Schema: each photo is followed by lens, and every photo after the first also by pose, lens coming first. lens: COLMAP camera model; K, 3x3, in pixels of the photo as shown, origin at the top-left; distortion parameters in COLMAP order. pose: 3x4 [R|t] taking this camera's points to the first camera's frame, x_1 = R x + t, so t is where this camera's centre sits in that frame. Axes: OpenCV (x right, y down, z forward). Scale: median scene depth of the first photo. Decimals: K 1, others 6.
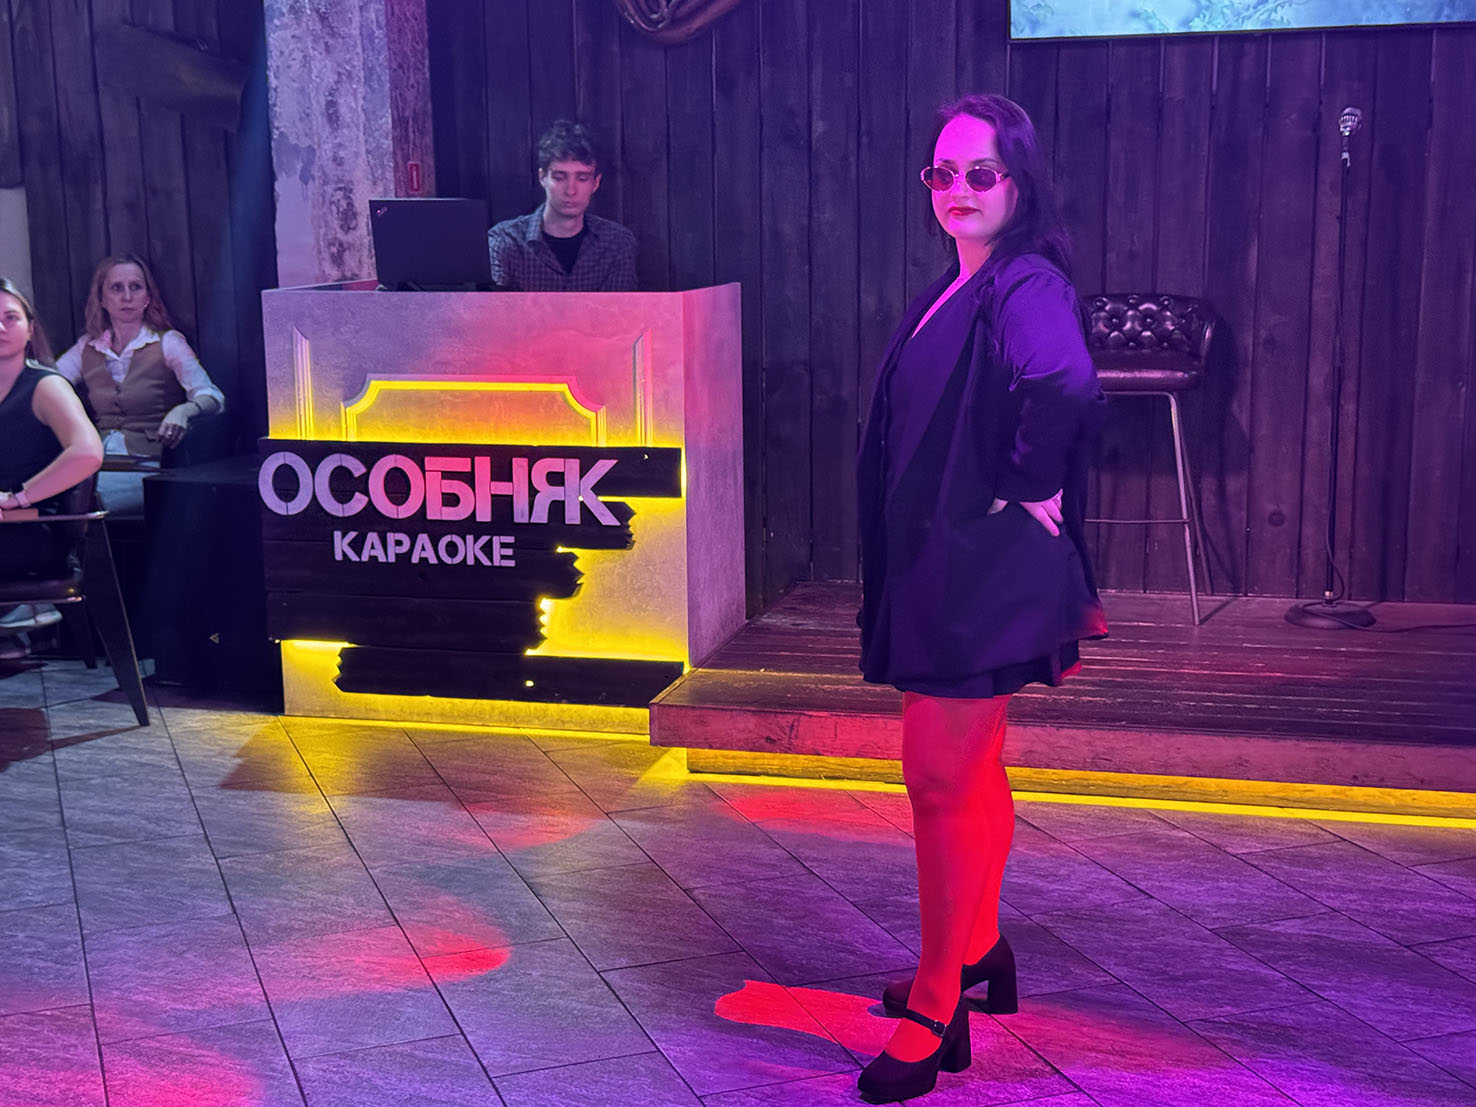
lens RADIAL K [[2122.2, 0, 739.9], [0, 2122.2, 563.8], [0, 0, 1]] dist [0.128803, 0.000000]
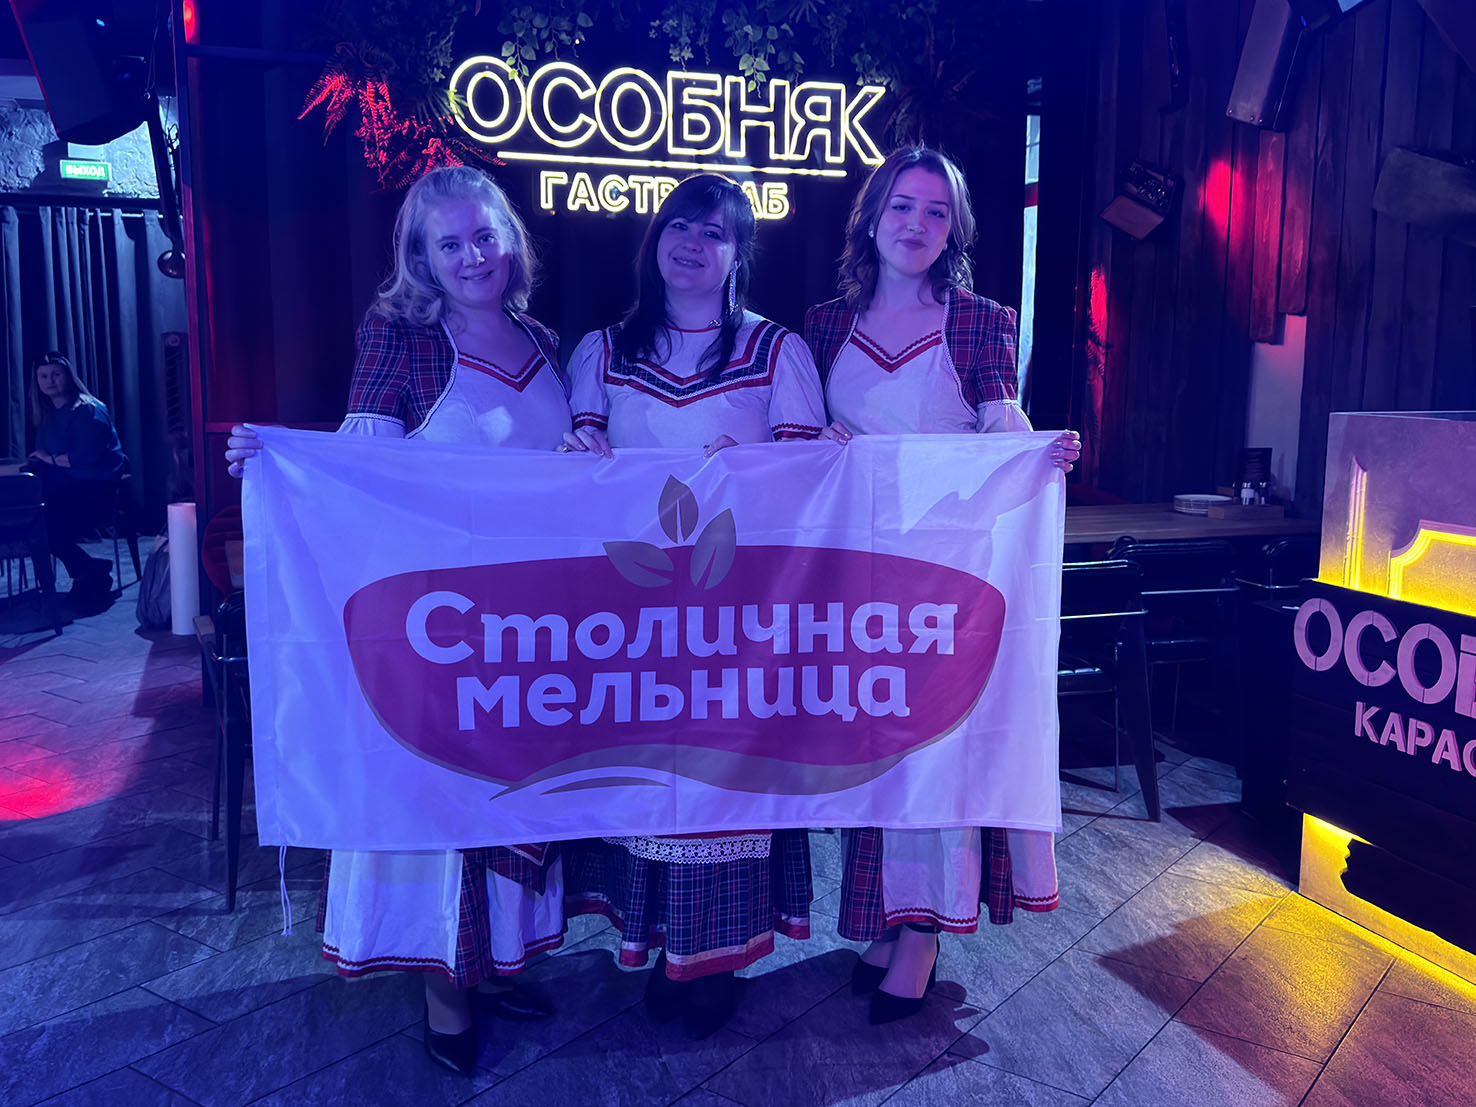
lens RADIAL K [[1433.1, 0, 741.6], [0, 1433.1, 541.7], [0, 0, 1]] dist [0.032952, 0.000000]
pose [[0.570488, 0.132205, -0.810596, 0.124980], [-0.164626, 0.985336, 0.044843, -0.063516], [0.804638, 0.107863, 0.583887, 0.476042]]
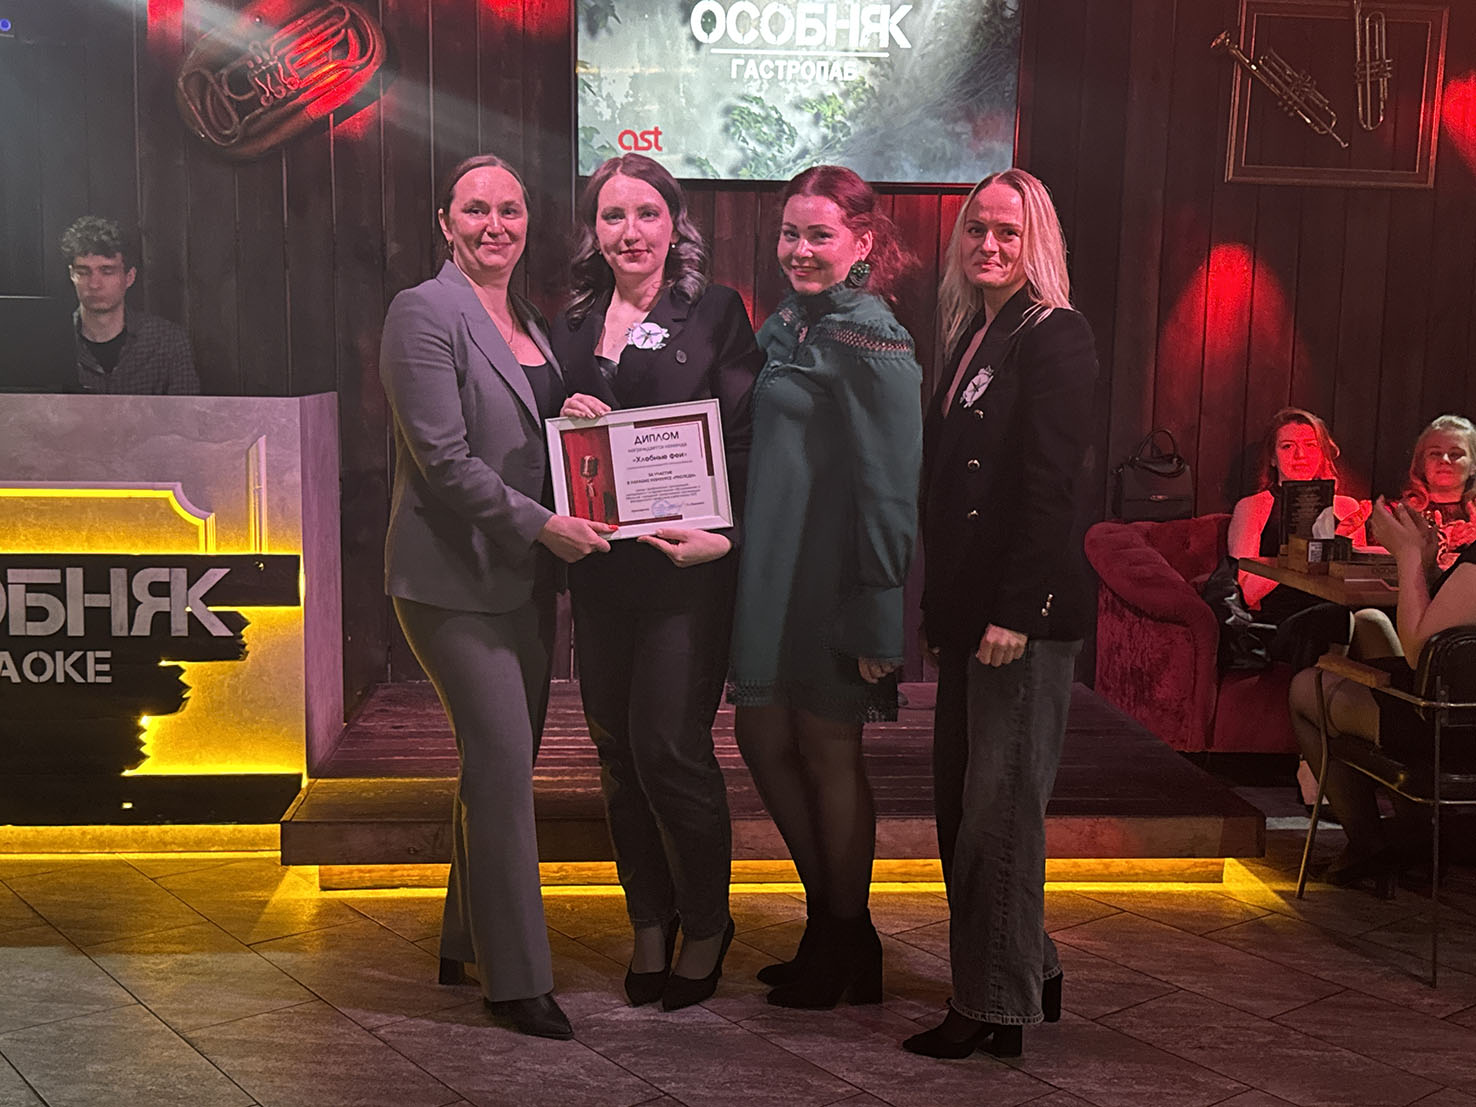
lens RADIAL K [[1723.9, 0, 728.6], [0, 1723.9, 564.0], [0, 0, 1]] dist [0.098674, 0.000000]
pose [[0.949271, -0.014941, 0.314105, -0.088344], [0.030494, 0.998537, -0.044659, -0.008334], [-0.312978, 0.051972, 0.948337, 0.173050]]
